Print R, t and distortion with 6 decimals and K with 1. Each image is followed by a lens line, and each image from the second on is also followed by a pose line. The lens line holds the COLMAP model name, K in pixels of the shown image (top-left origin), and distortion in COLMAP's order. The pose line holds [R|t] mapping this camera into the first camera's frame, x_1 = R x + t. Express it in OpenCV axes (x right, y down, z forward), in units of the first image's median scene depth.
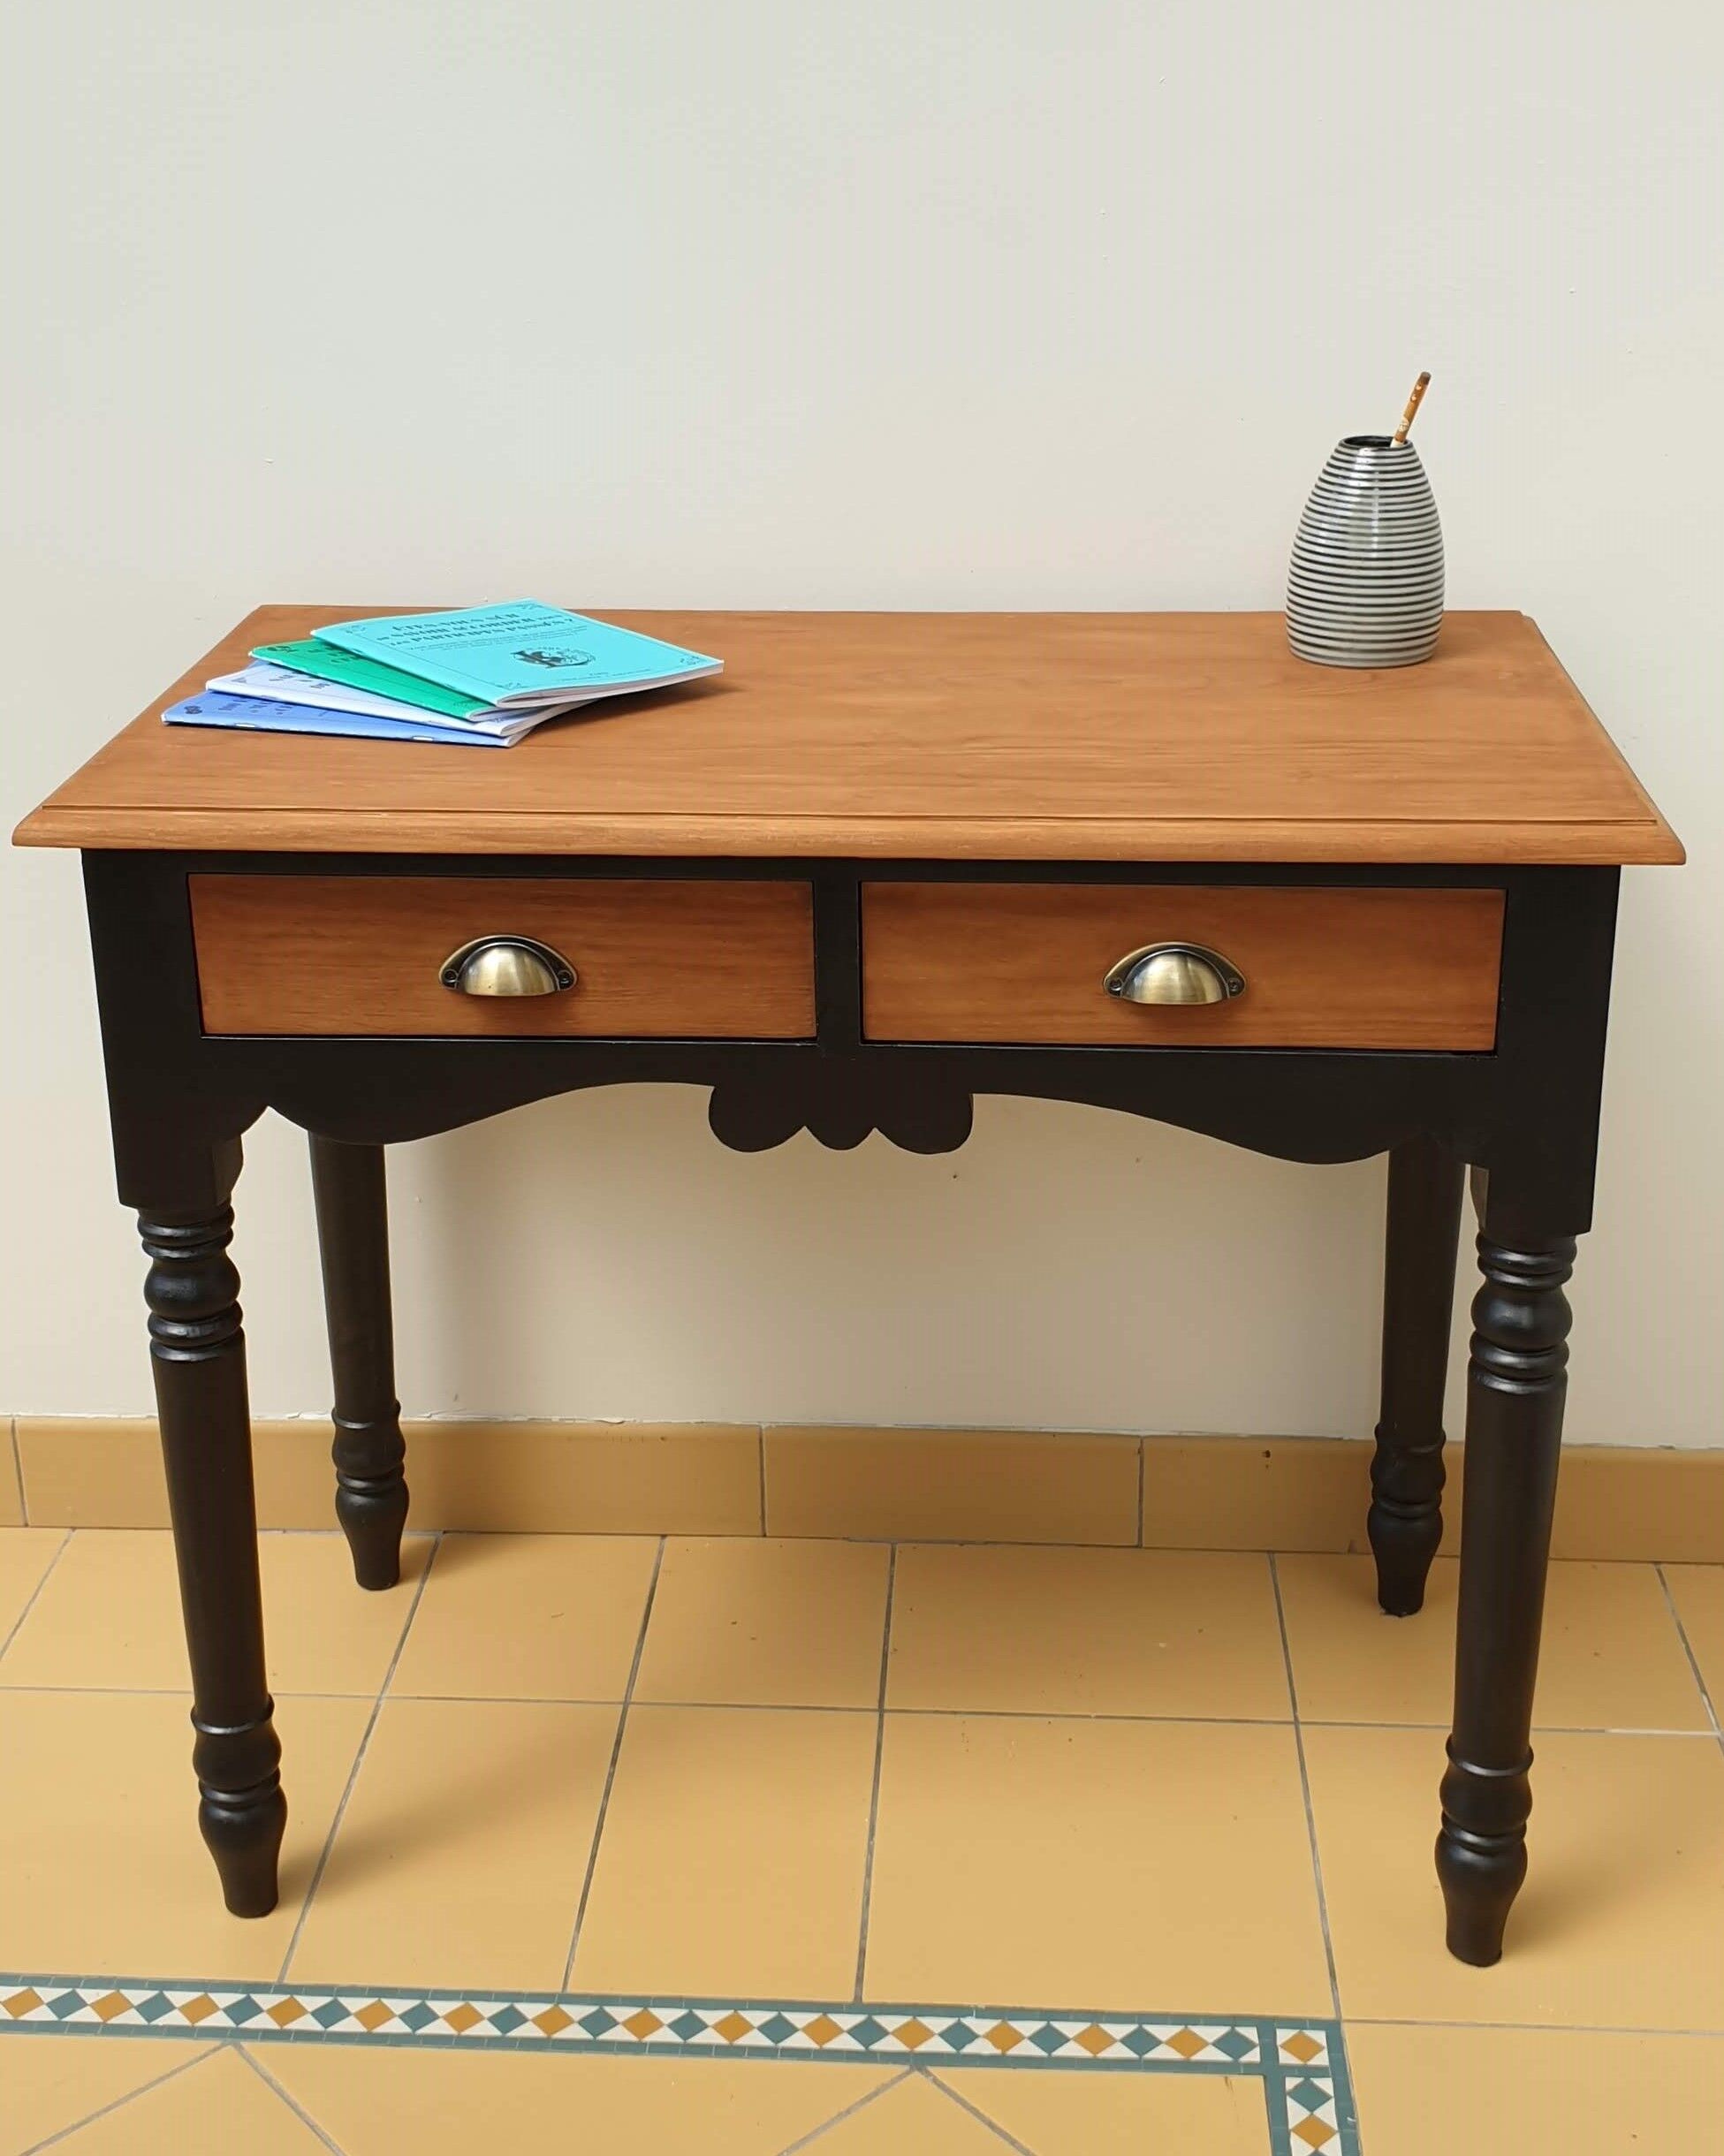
lens RADIAL K [[2748.6, 0, 844.2], [0, 2748.6, 938.0], [0, 0, 1]] dist [0.224522, -0.555329]
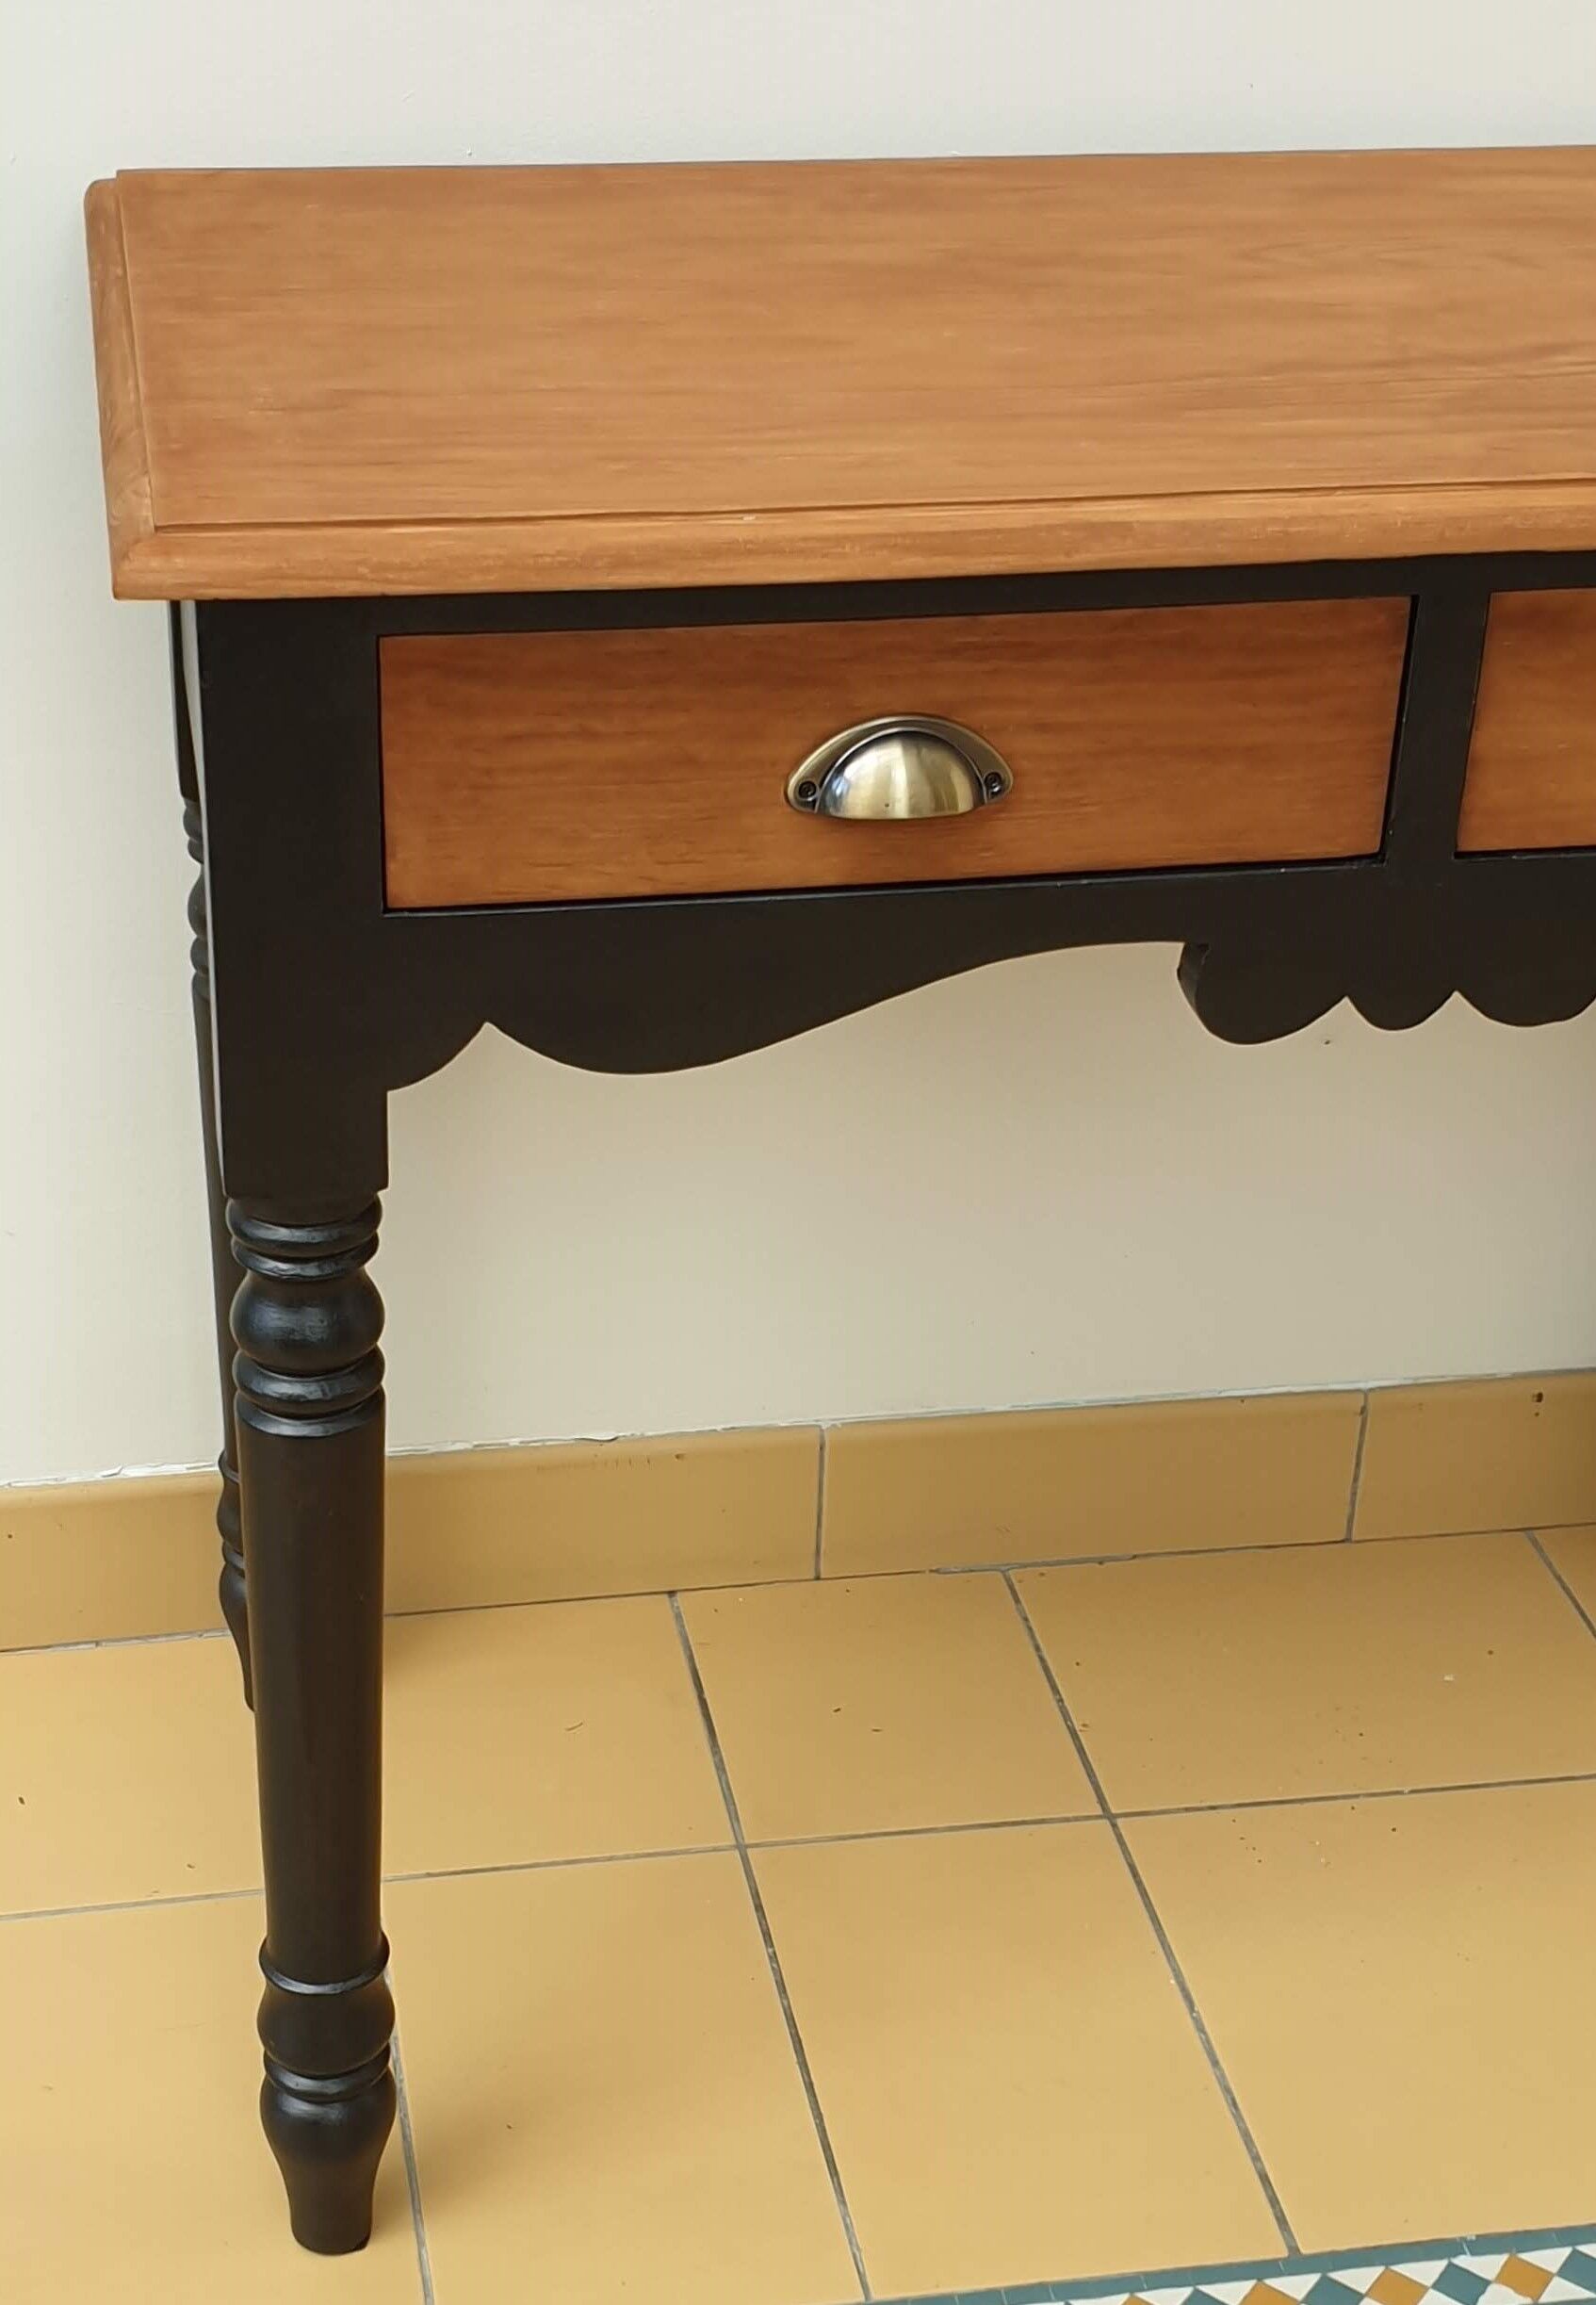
lens RADIAL K [[3571.9, 0, 671.6], [0, 3571.9, 1210.6], [0, 0, 1]] dist [0.309211, -1.178796]
pose [[0.974910, -0.080263, 0.207626, -0.336771], [0.048302, 0.986786, 0.154663, -0.017915], [-0.217296, -0.140753, 0.965904, 0.231868]]
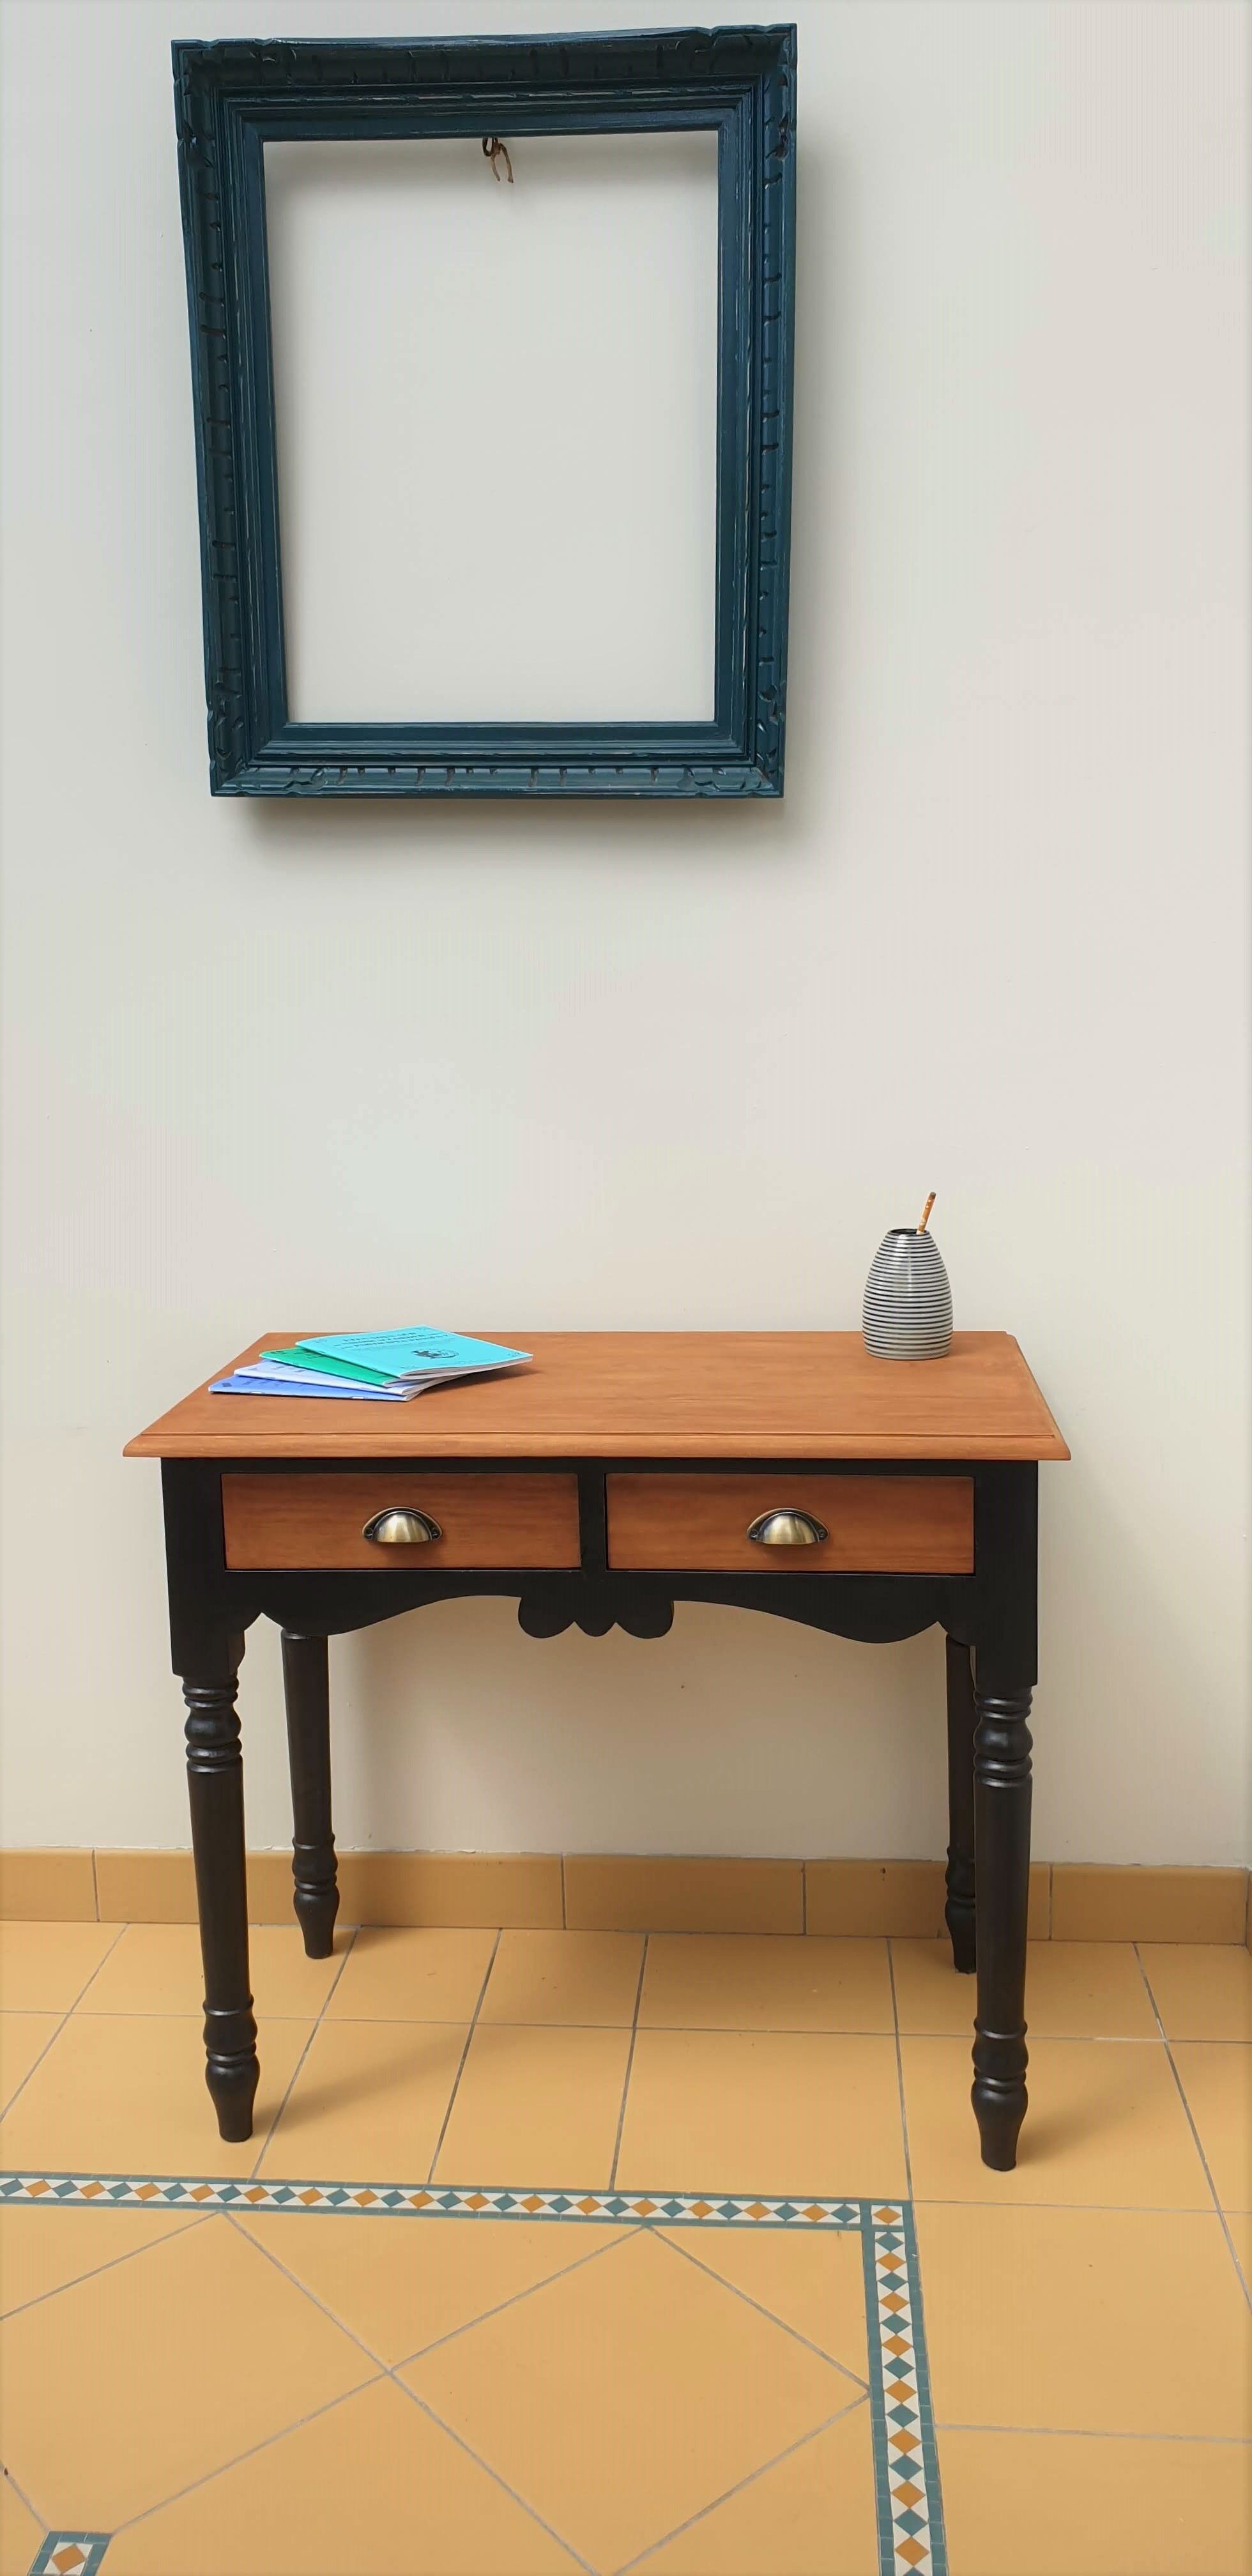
lens RADIAL K [[2015.3, 0, 626.0], [0, 2015.3, 1288.0], [0, 0, 1]] dist [0.067566, -0.006497]
pose [[0.999733, -0.005252, -0.022513, 0.046329], [0.001282, 0.984943, -0.172872, 0.080603], [0.023082, 0.172797, 0.984687, -0.260257]]
